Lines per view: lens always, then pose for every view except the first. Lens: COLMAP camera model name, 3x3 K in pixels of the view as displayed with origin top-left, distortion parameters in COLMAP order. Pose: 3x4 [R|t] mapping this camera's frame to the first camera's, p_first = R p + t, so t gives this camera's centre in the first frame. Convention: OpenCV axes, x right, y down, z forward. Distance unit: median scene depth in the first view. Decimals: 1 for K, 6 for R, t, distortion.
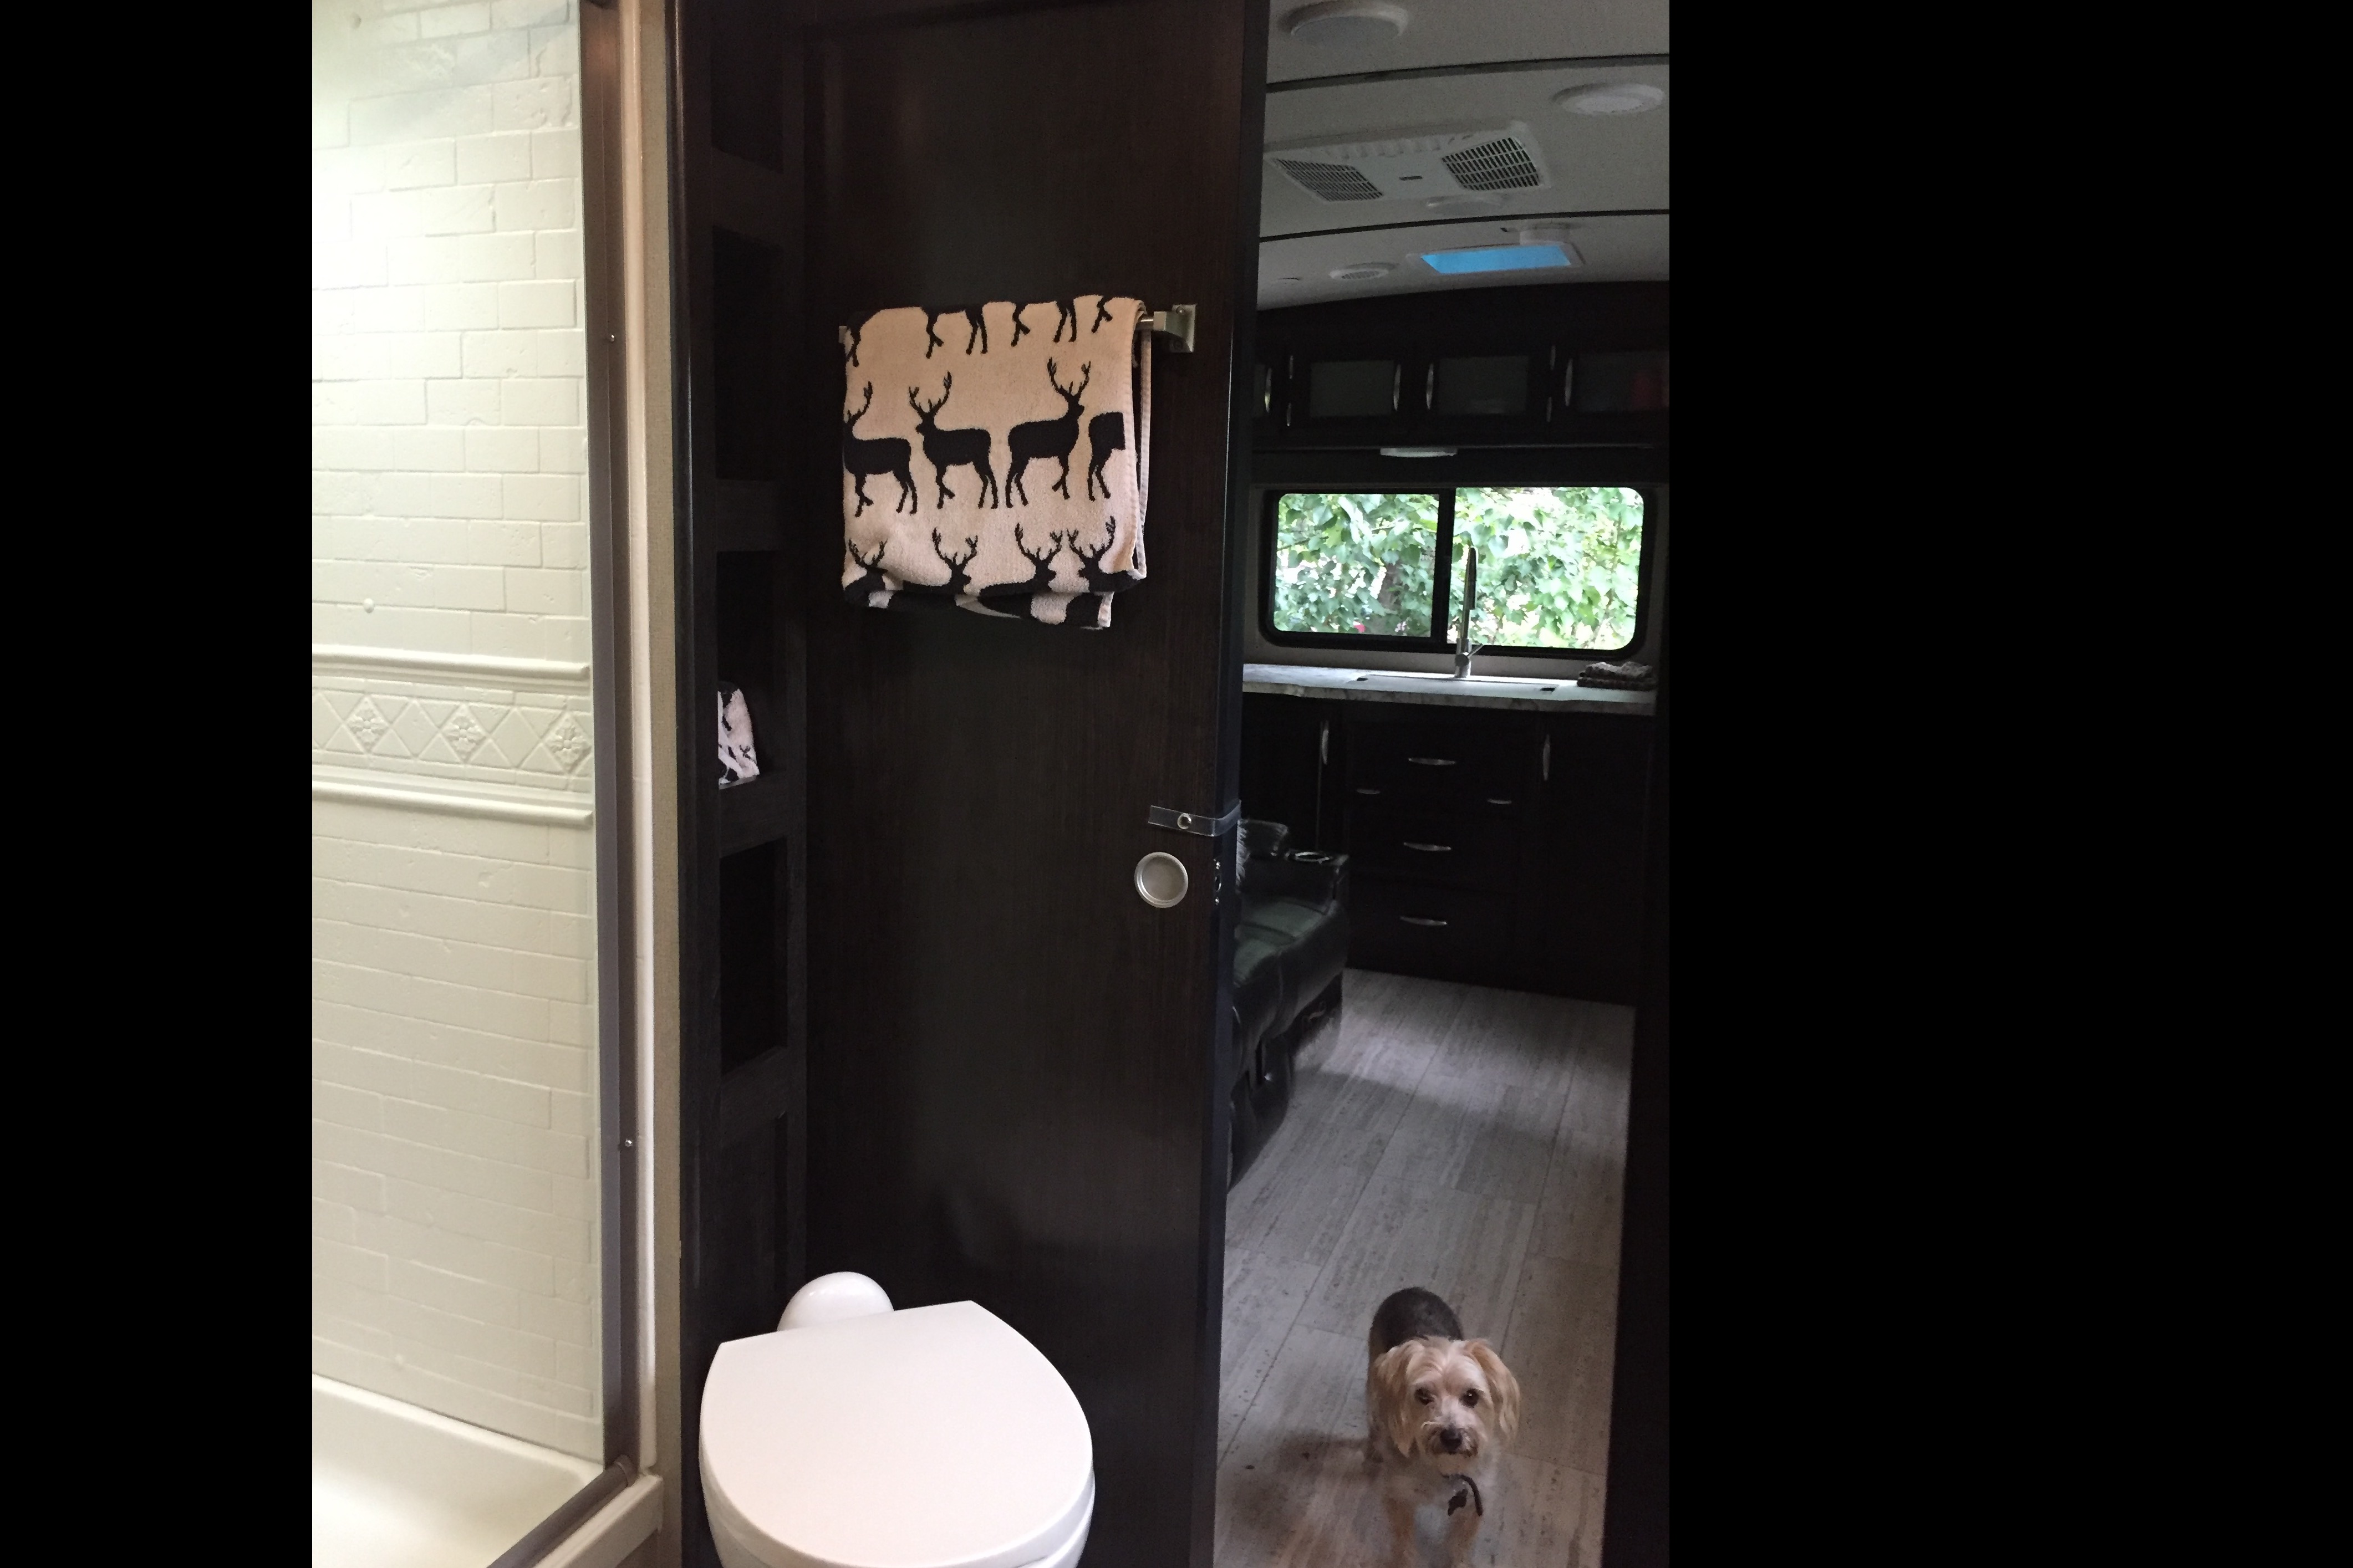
lens RADIAL K [[1541.7, 0, 1175.4], [0, 1541.7, 702.2], [0, 0, 1]] dist [-0.000809, 0.000002]
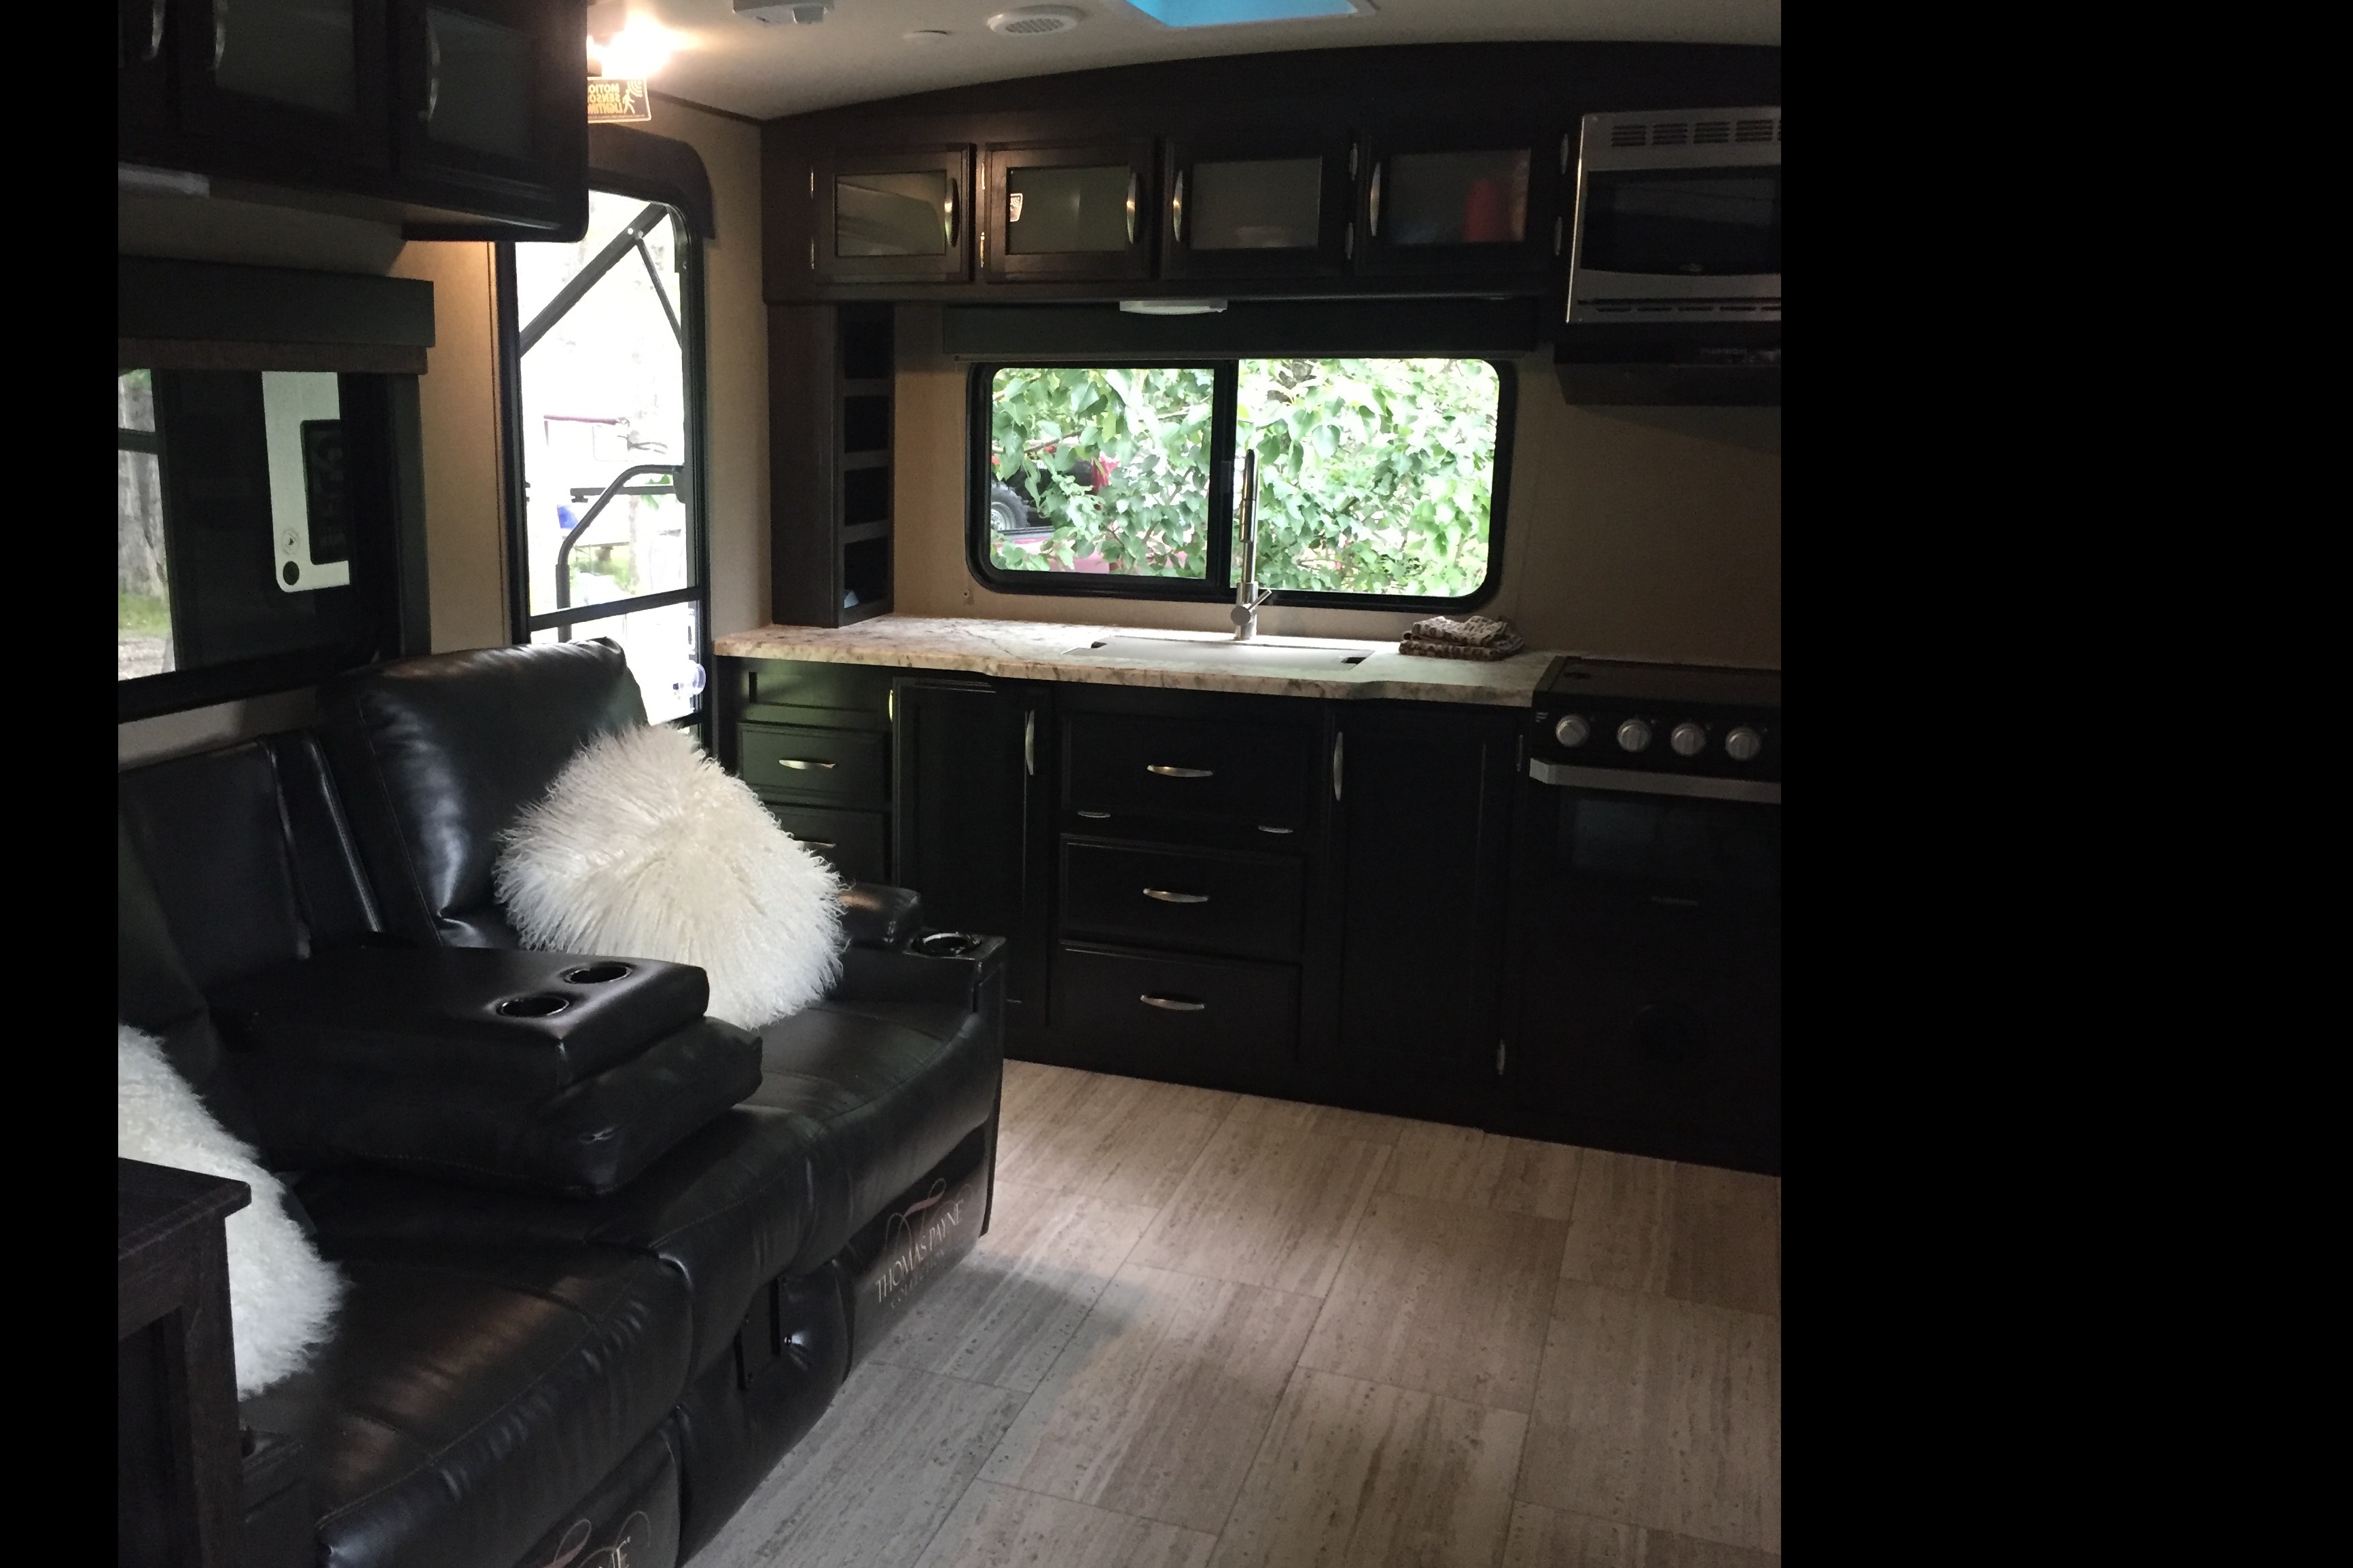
lens RADIAL K [[1953.1, 0, 1176.5], [0, 1953.1, 784.0], [0, 0, 1]] dist [0.003959, 0.001511]
pose [[0.997087, -0.019416, 0.073754, 0.097038], [0.013412, 0.996620, 0.081045, -0.024281], [-0.075078, -0.079820, 0.993978, 0.139919]]
